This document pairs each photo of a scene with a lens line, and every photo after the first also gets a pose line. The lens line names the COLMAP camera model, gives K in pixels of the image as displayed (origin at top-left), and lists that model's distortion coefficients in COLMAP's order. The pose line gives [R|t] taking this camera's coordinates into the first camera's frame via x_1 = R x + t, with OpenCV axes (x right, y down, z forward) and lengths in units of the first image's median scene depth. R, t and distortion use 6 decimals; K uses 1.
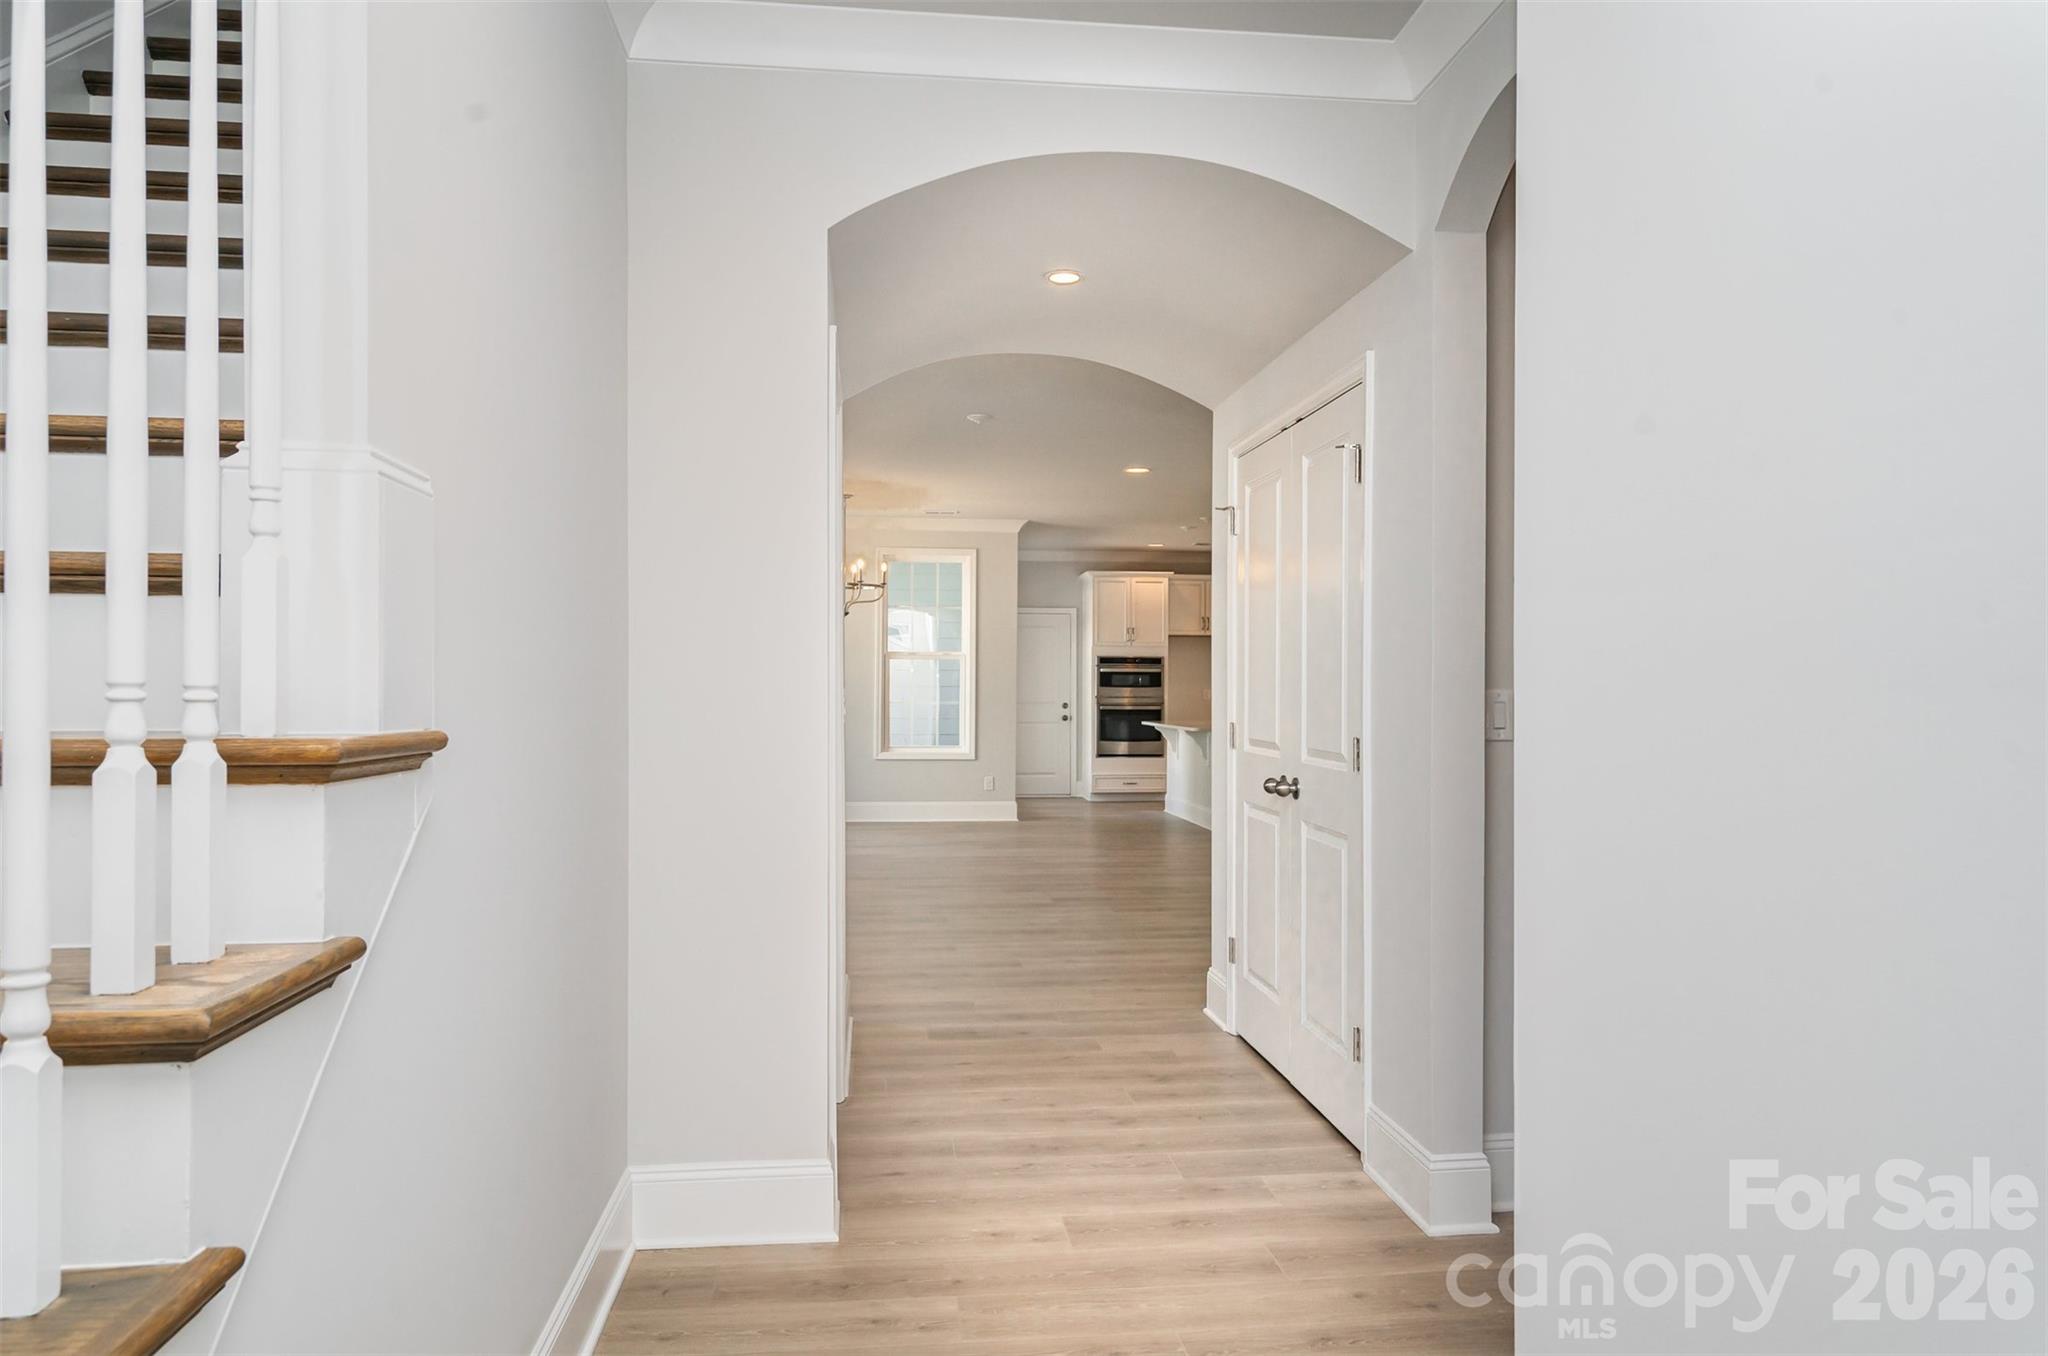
lens RADIAL K [[1286.0, 0, 1011.8], [0, 1286.0, 677.4], [0, 0, 1]] dist [0.009211, 0.000539]
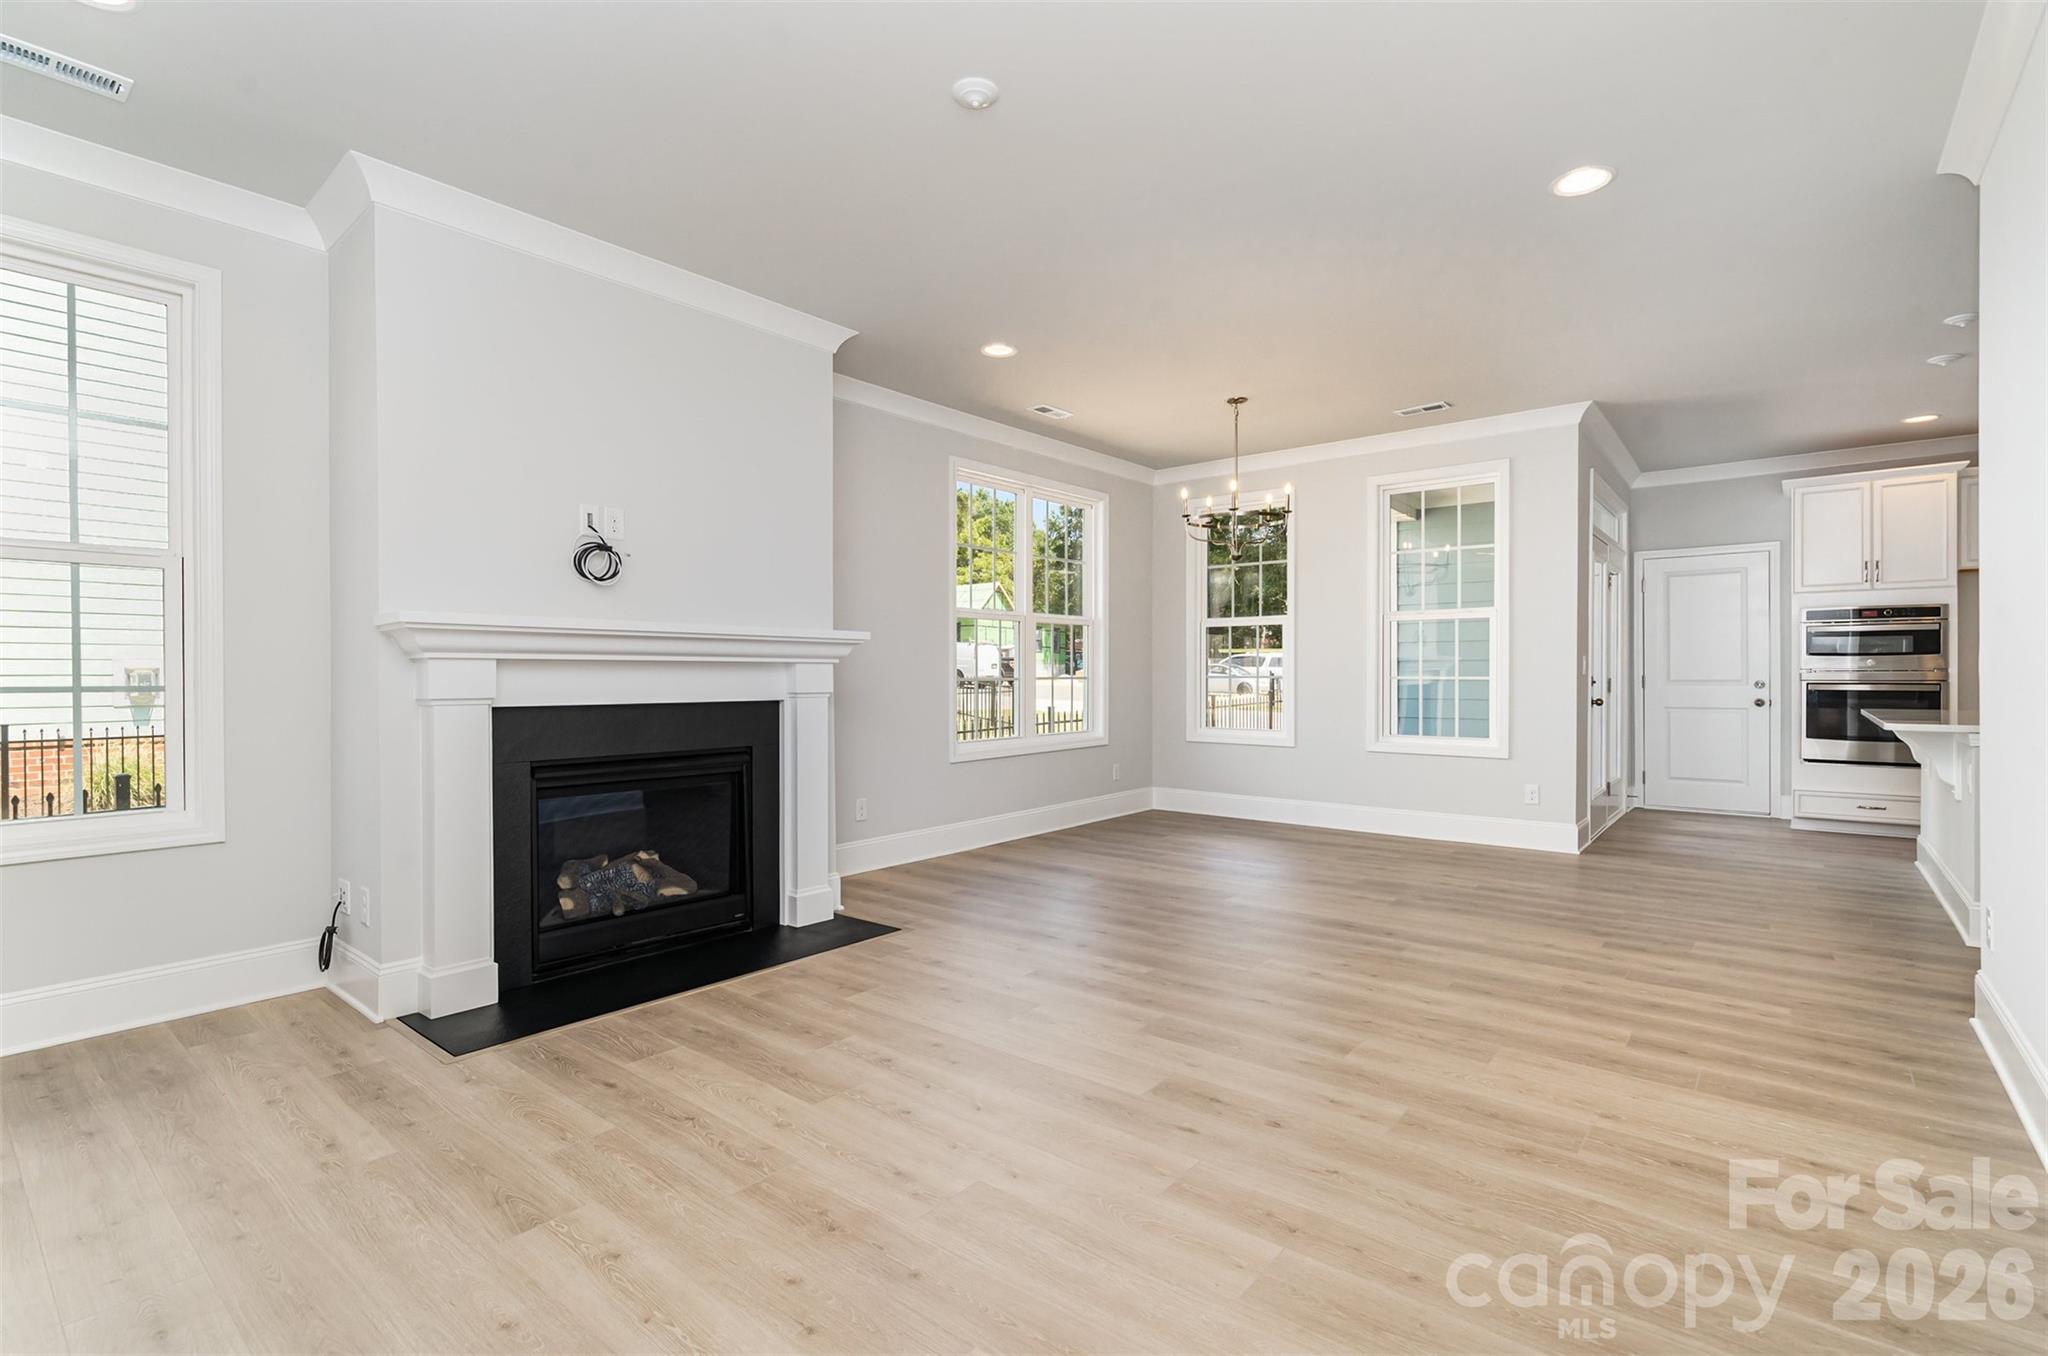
lens RADIAL K [[942.3, 0, 1036.1], [0, 942.3, 686.0], [0, 0, 1]] dist [-0.002107, 0.000847]
pose [[0.706250, 0.001728, -0.707961, 0.129780], [0.009851, 0.999876, 0.012268, 0.013105], [0.707894, -0.015639, 0.706145, 0.385625]]
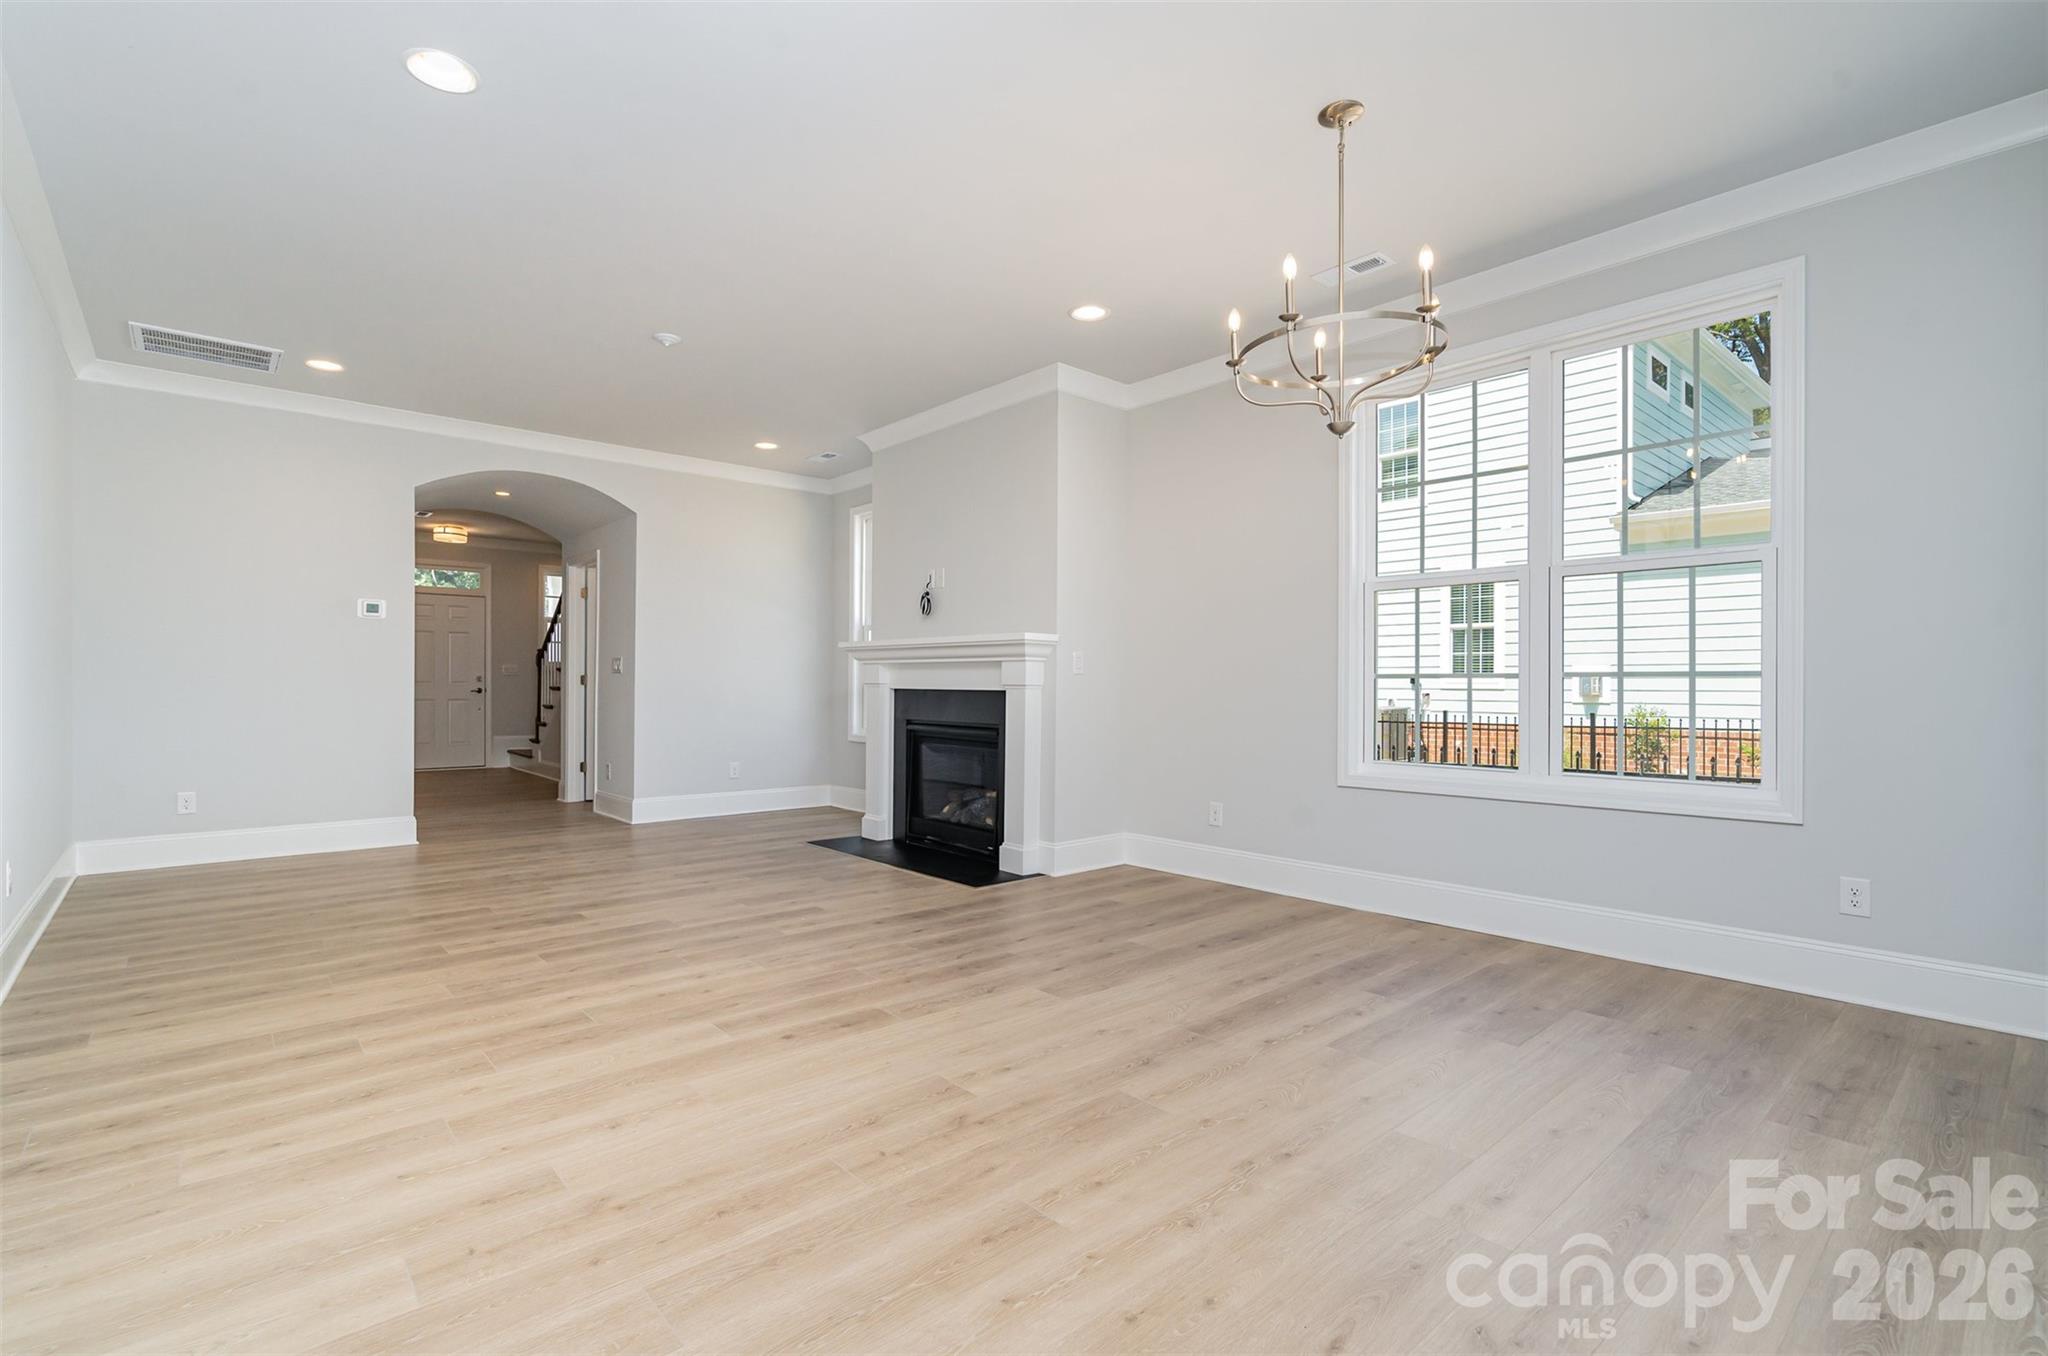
lens RADIAL K [[942.3, 0, 1011.0], [0, 942.3, 676.9], [0, 0, 1]] dist [-0.002107, 0.000847]
pose [[-0.822513, -0.009302, -0.568670, 0.076362], [-0.000652, 0.999881, -0.015412, 0.021165], [0.568746, -0.012305, -0.822421, 0.859468]]
